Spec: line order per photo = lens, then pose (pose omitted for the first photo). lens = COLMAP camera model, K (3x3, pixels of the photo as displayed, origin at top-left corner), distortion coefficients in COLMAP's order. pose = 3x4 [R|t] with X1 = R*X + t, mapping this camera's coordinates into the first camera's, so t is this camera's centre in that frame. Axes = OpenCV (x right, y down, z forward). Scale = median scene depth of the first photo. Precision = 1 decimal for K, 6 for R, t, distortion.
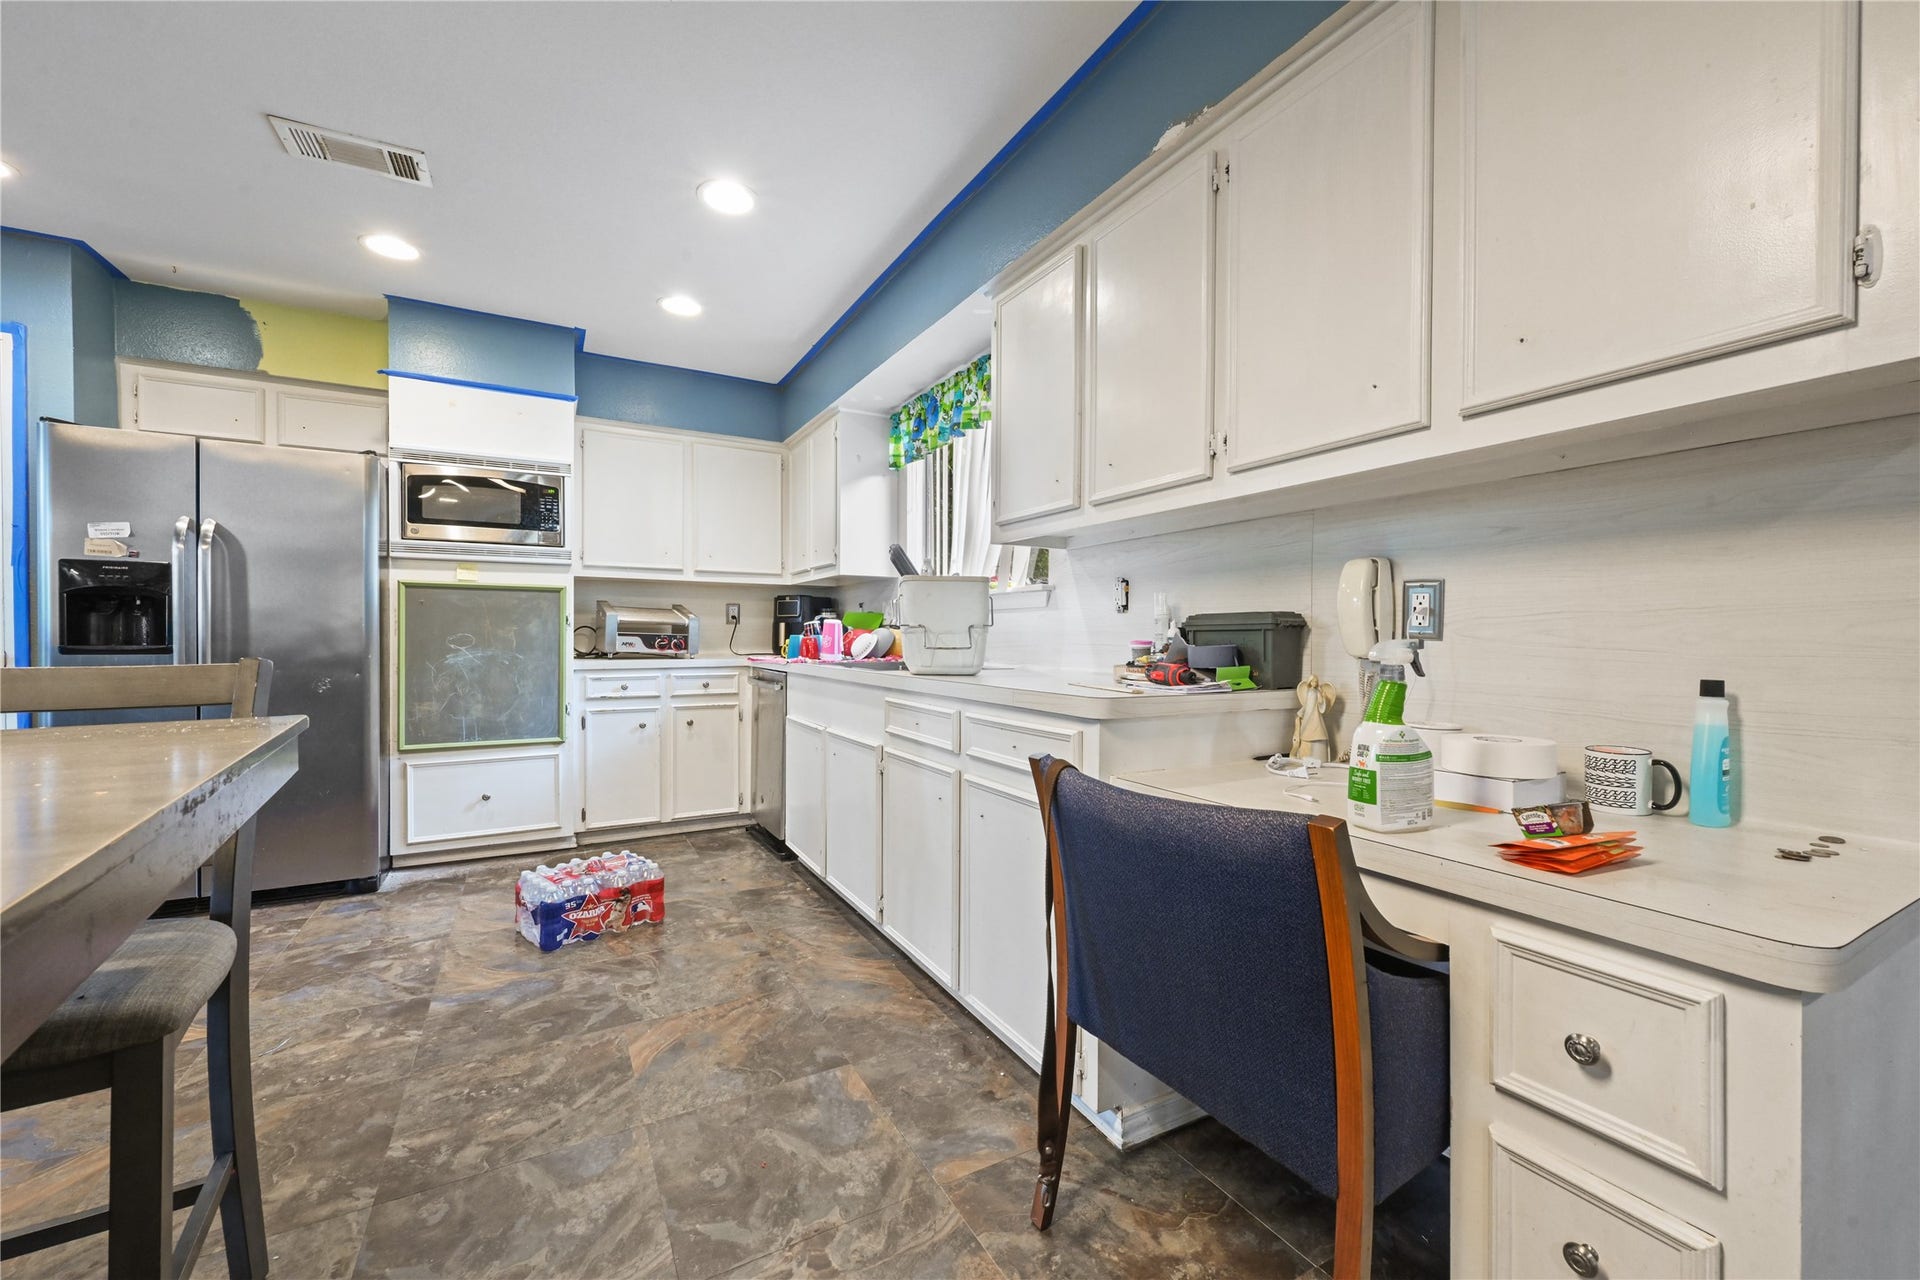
lens RADIAL K [[754.6, 0, 961.1], [0, 754.6, 642.3], [0, 0, 1]] dist [-0.002879, 0.000435]
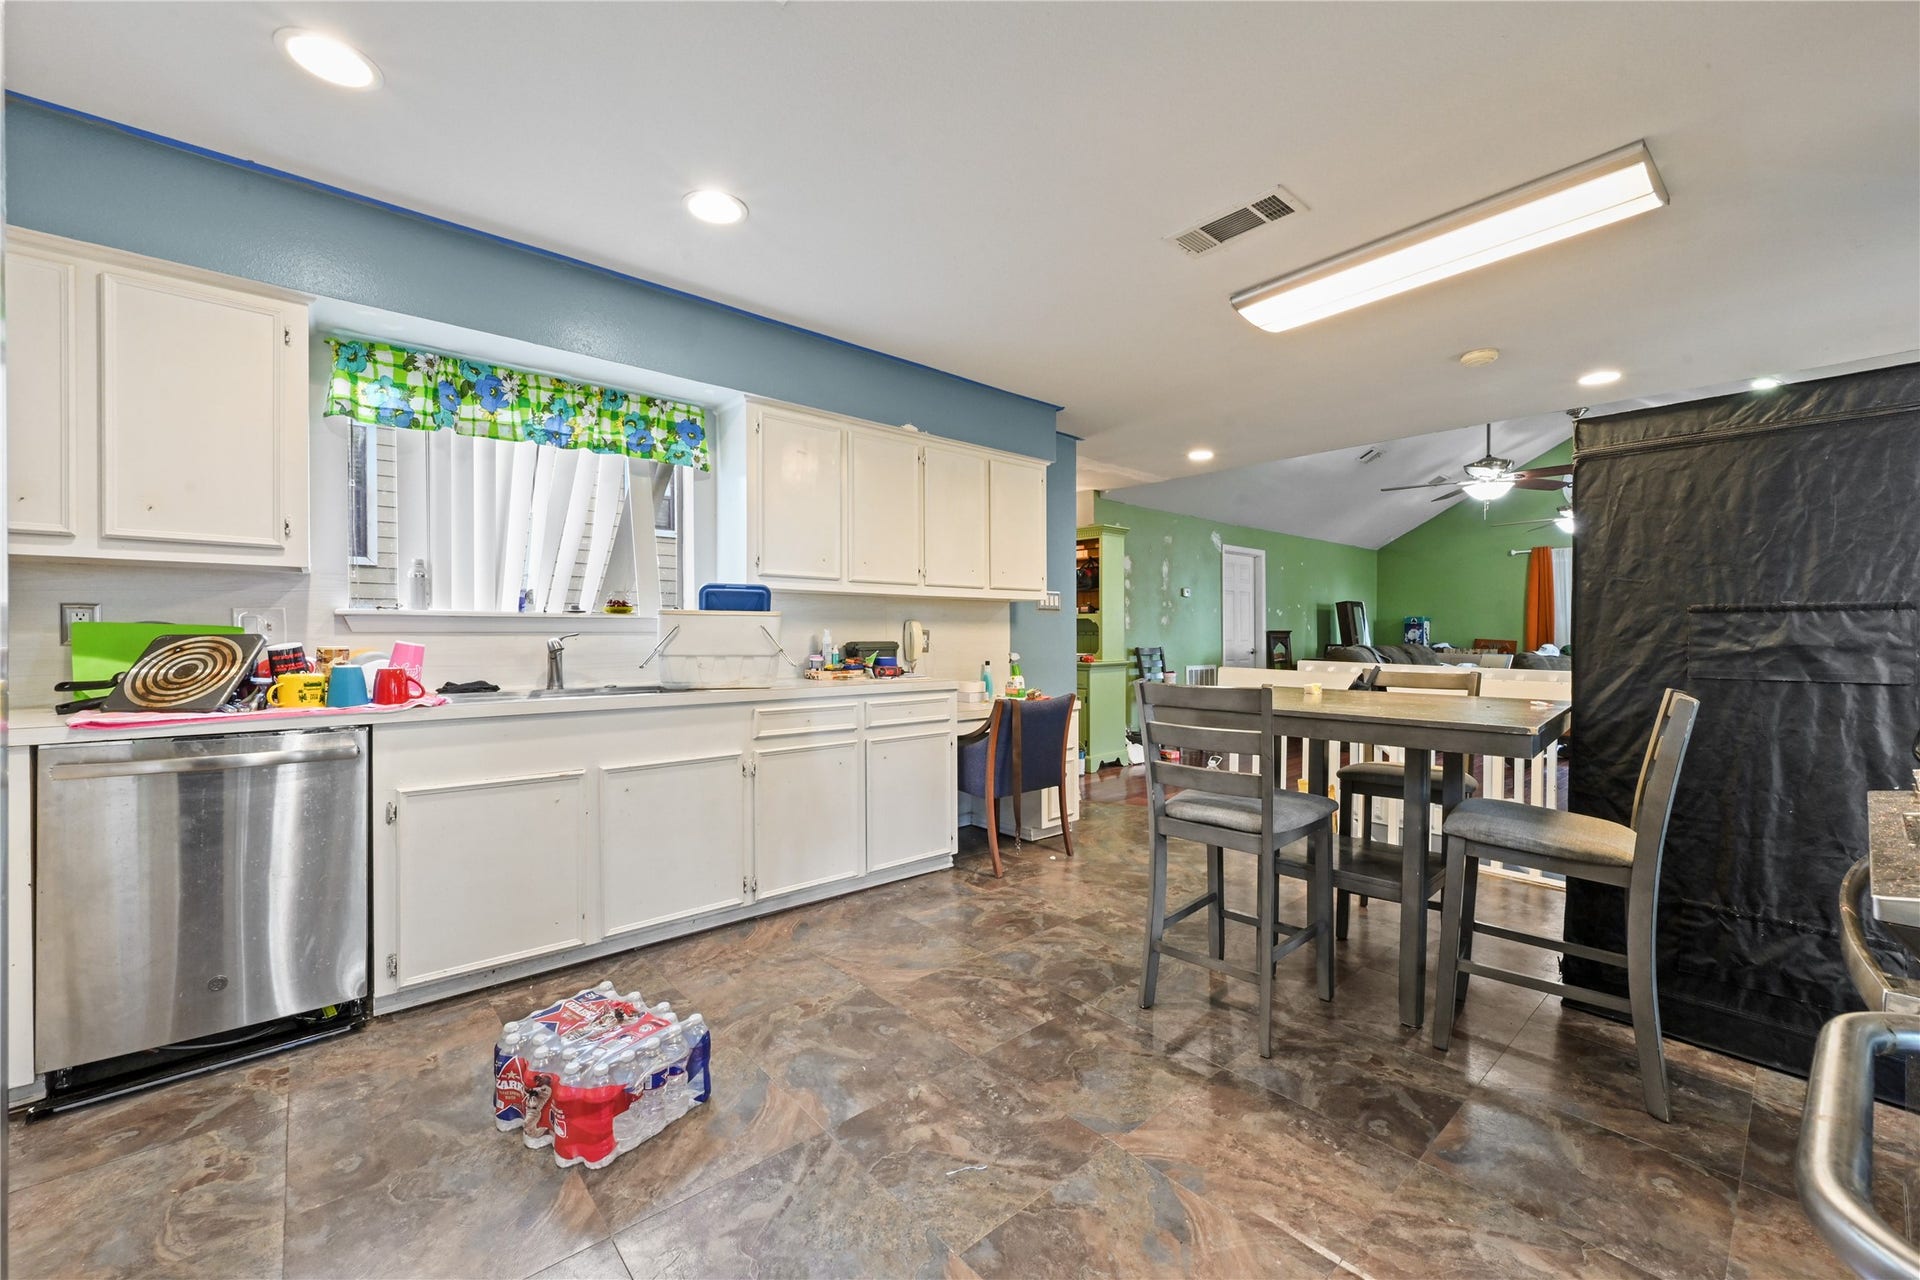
lens RADIAL K [[754.6, 0, 967.1], [0, 754.6, 640.0], [0, 0, 1]] dist [-0.002879, 0.000435]
pose [[-0.212450, -0.007489, 0.977143, -1.791970], [0.008112, 0.999923, 0.009428, -0.062876], [-0.977138, 0.009929, -0.212372, 1.216697]]
